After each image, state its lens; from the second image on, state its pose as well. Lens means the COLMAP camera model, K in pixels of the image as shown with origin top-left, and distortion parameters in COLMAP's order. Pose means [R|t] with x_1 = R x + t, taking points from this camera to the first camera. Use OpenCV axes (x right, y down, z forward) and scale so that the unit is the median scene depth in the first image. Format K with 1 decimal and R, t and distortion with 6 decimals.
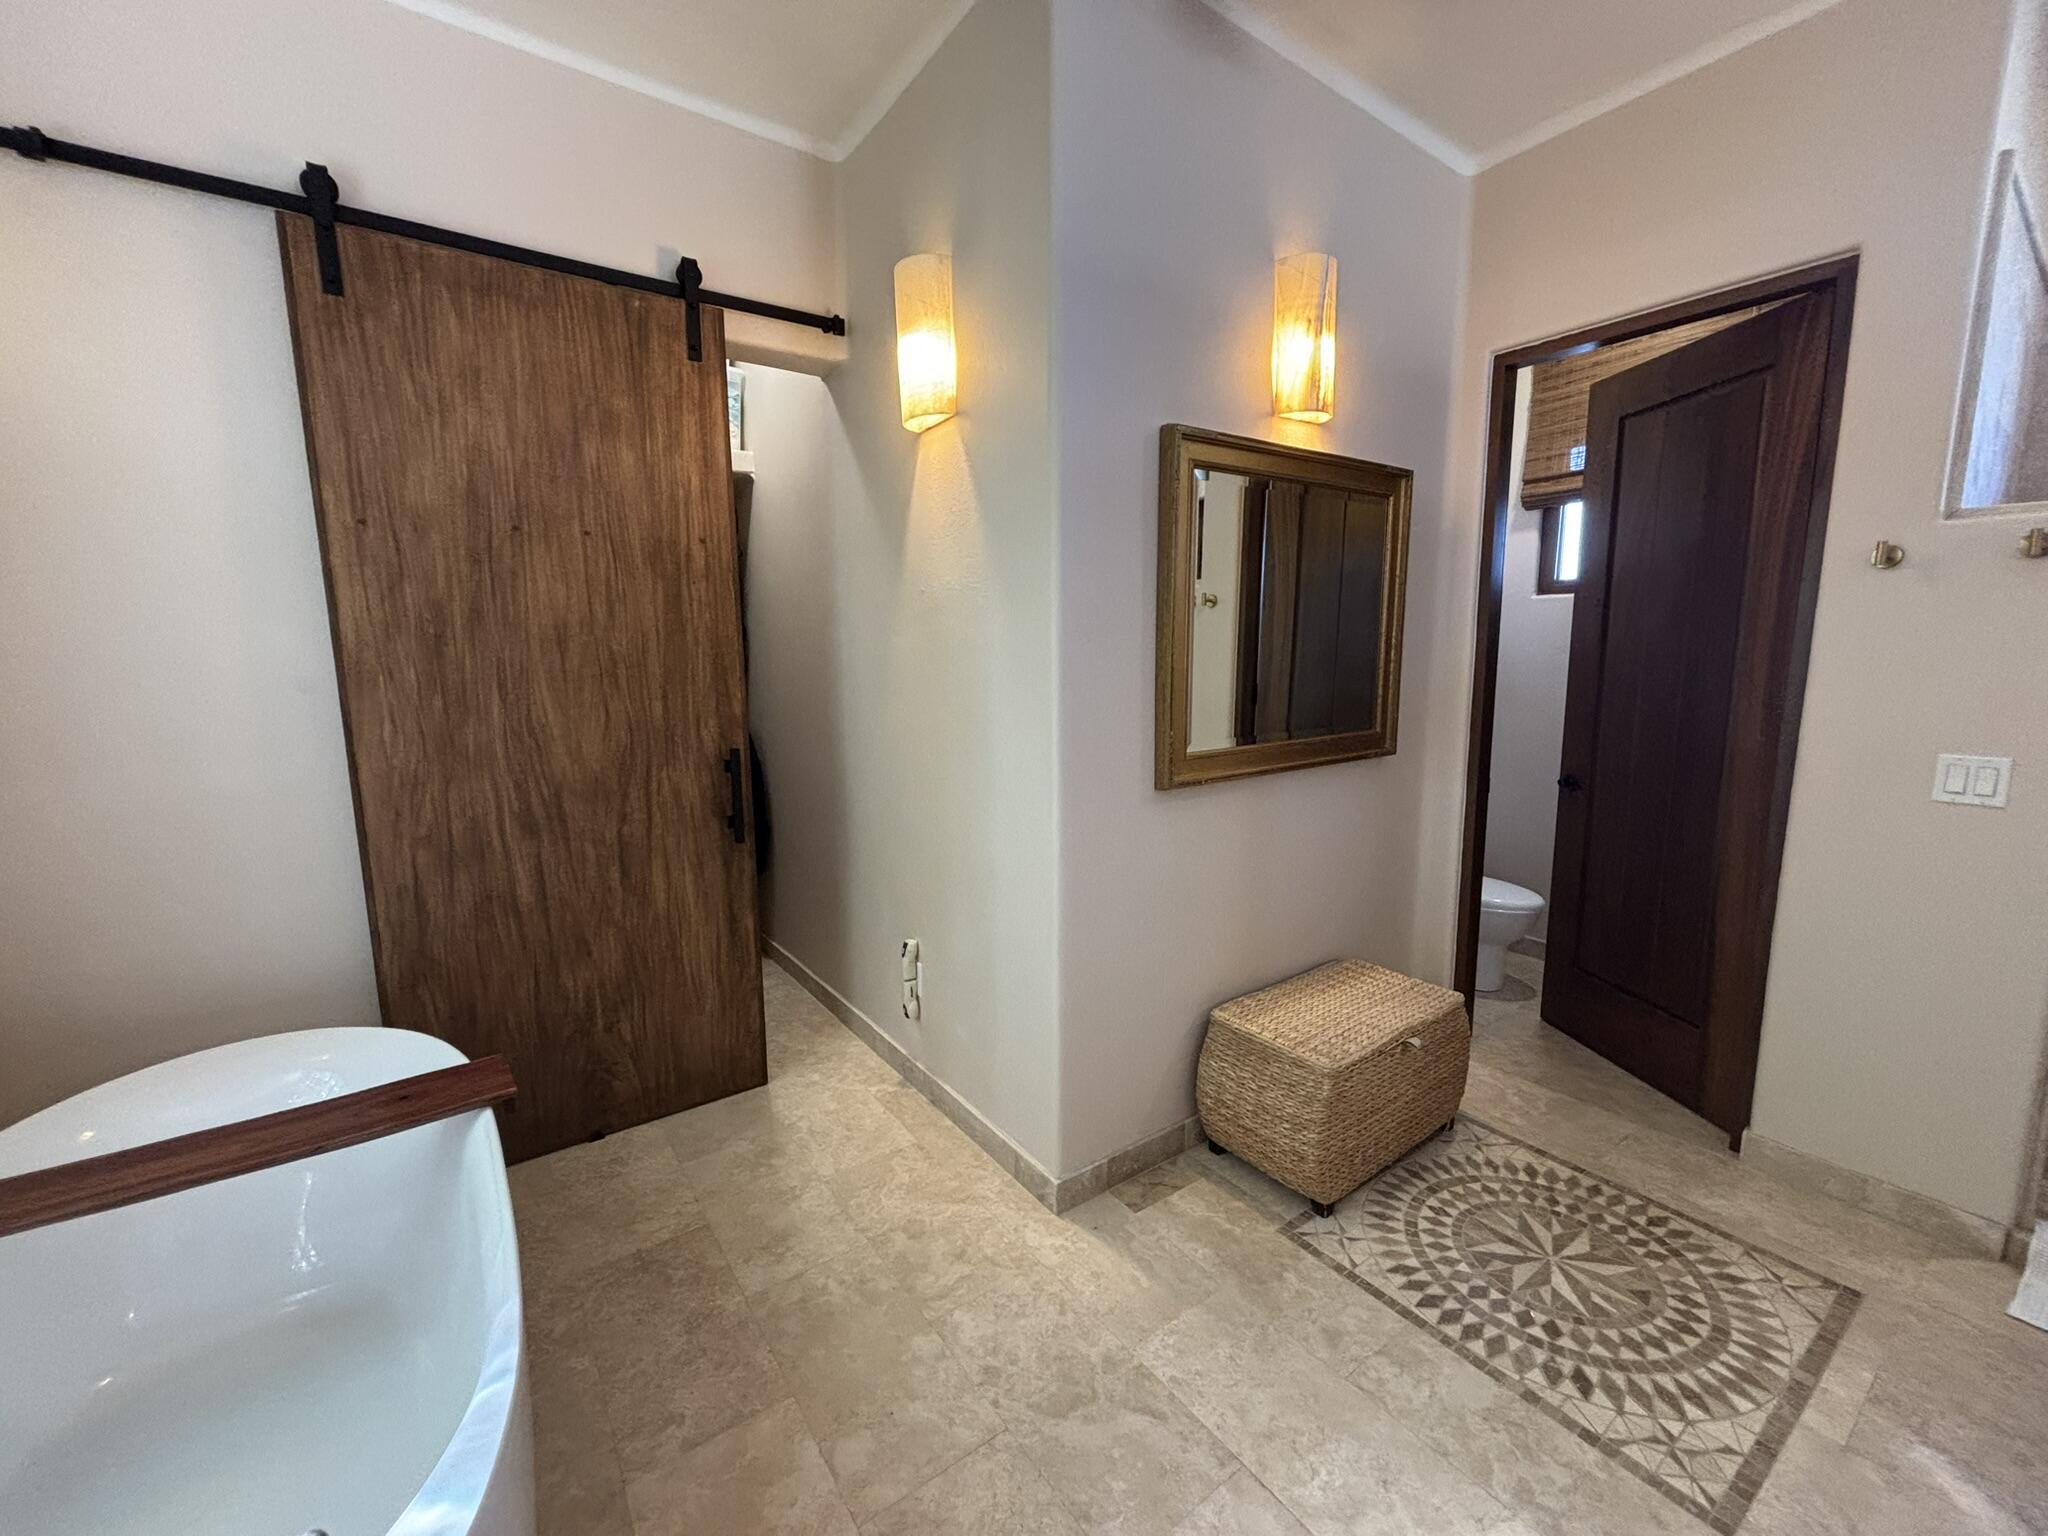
lens RADIAL K [[820.2, 0, 1012.7], [0, 820.2, 771.9], [0, 0, 1]] dist [0.000191, 0.000557]
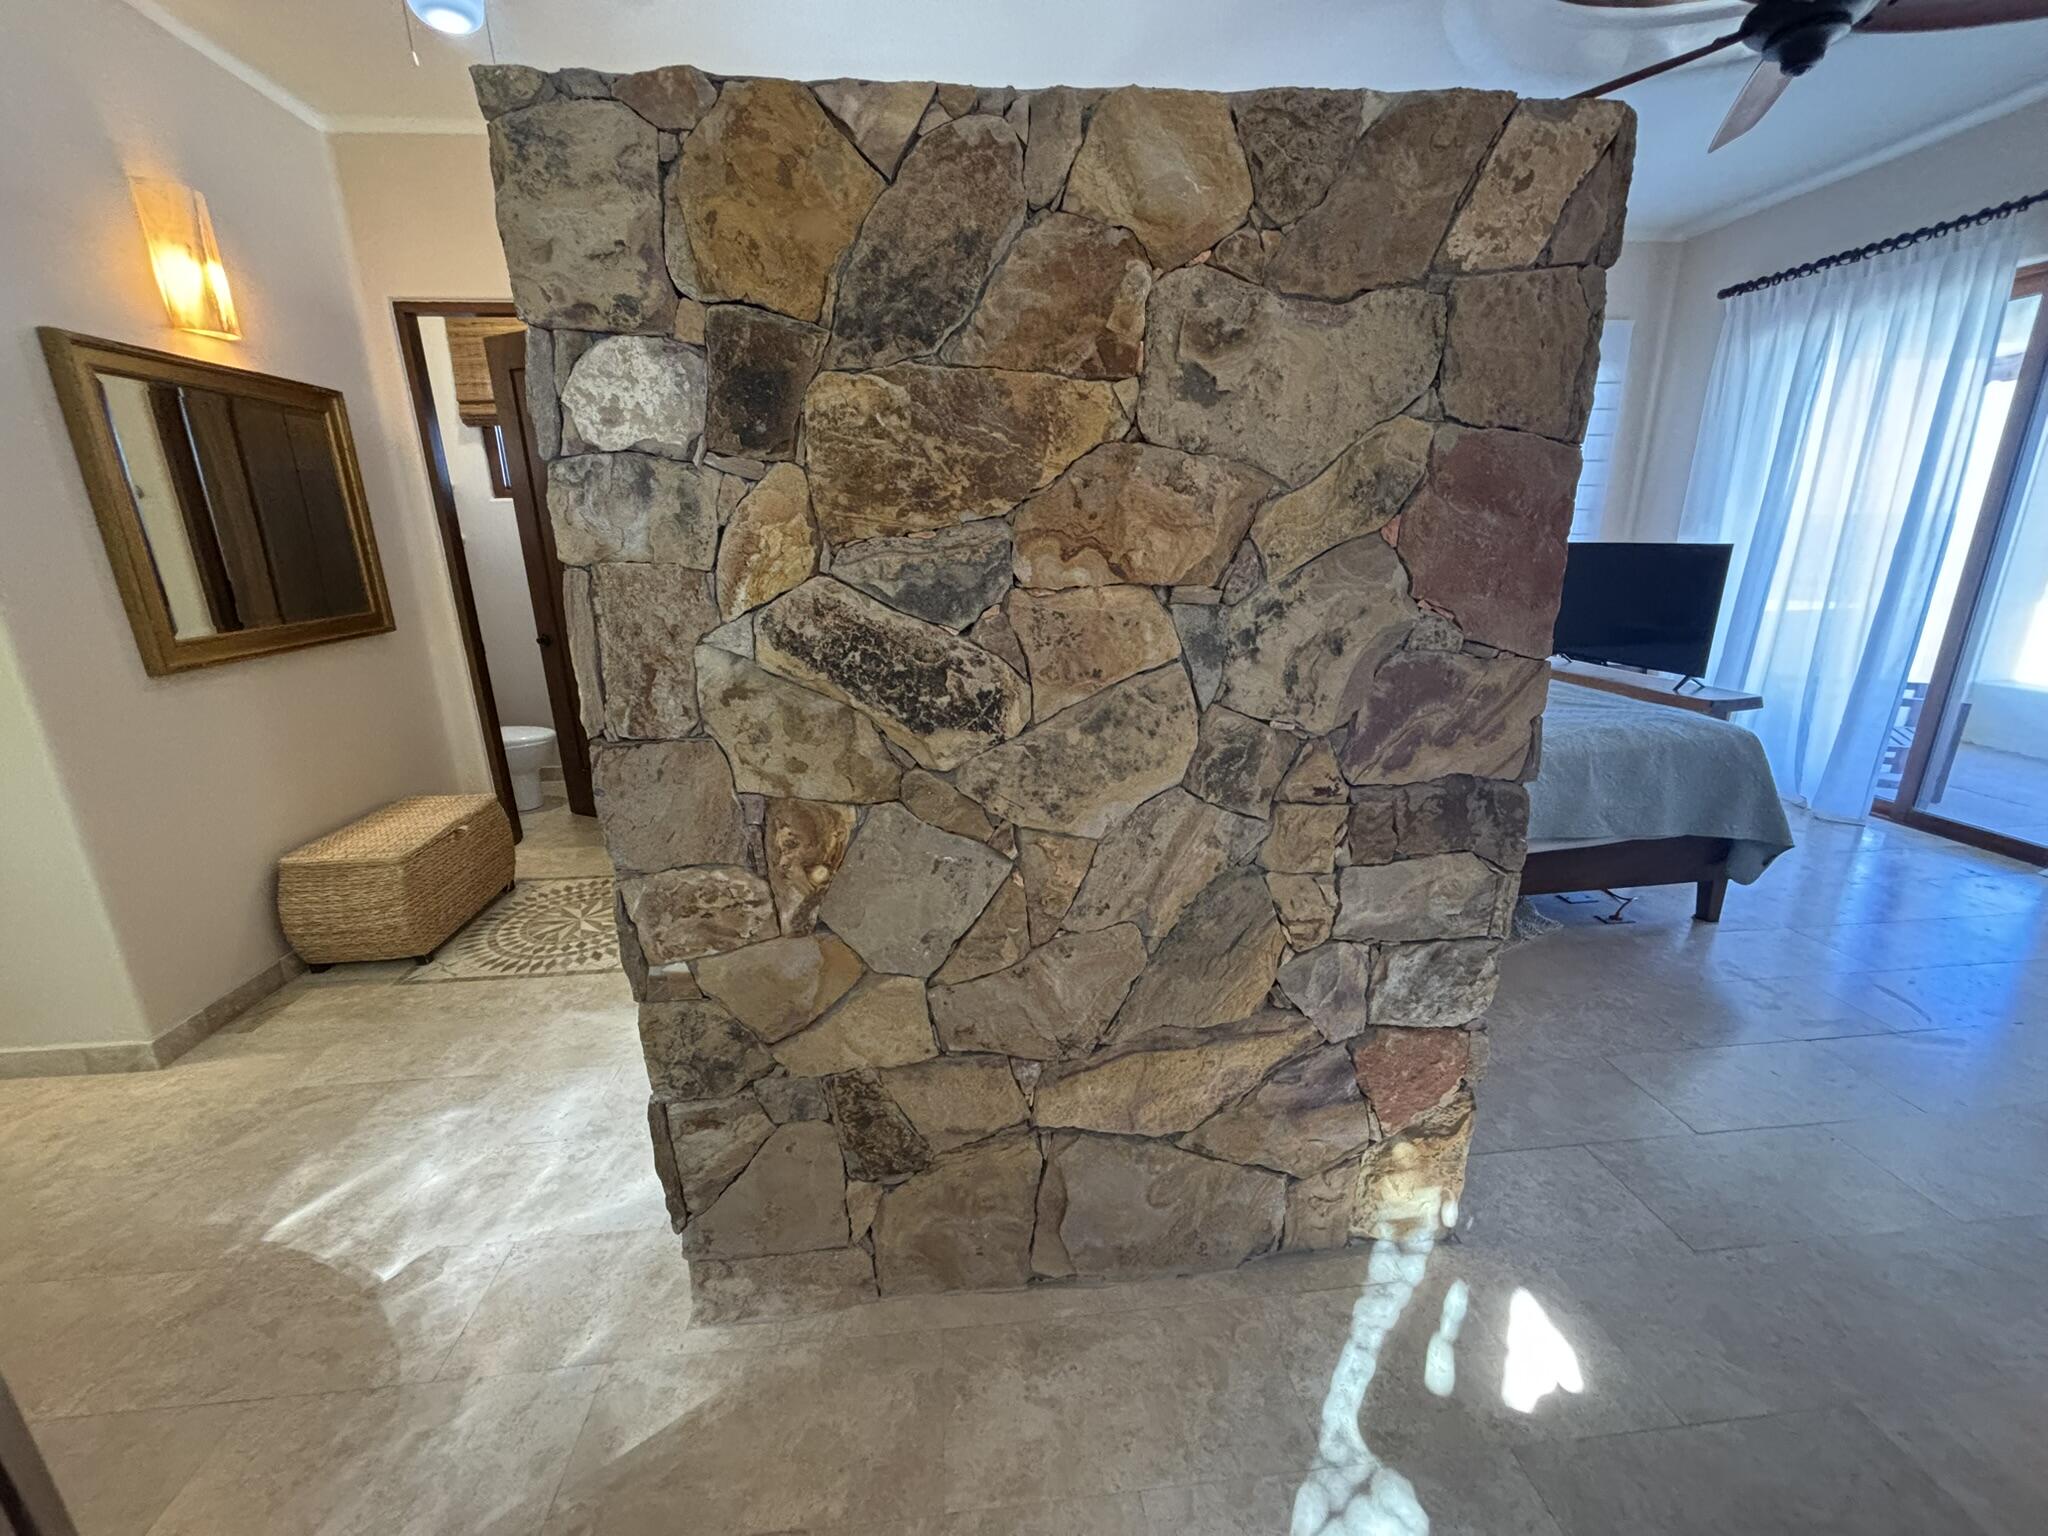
lens RADIAL K [[820.2, 0, 1028.0], [0, 820.2, 779.7], [0, 0, 1]] dist [0.000191, 0.000557]
pose [[0.487840, -0.246127, 0.837516, -0.199713], [0.132190, 0.969193, 0.207825, 0.080003], [-0.862866, 0.009326, 0.505347, -0.553826]]
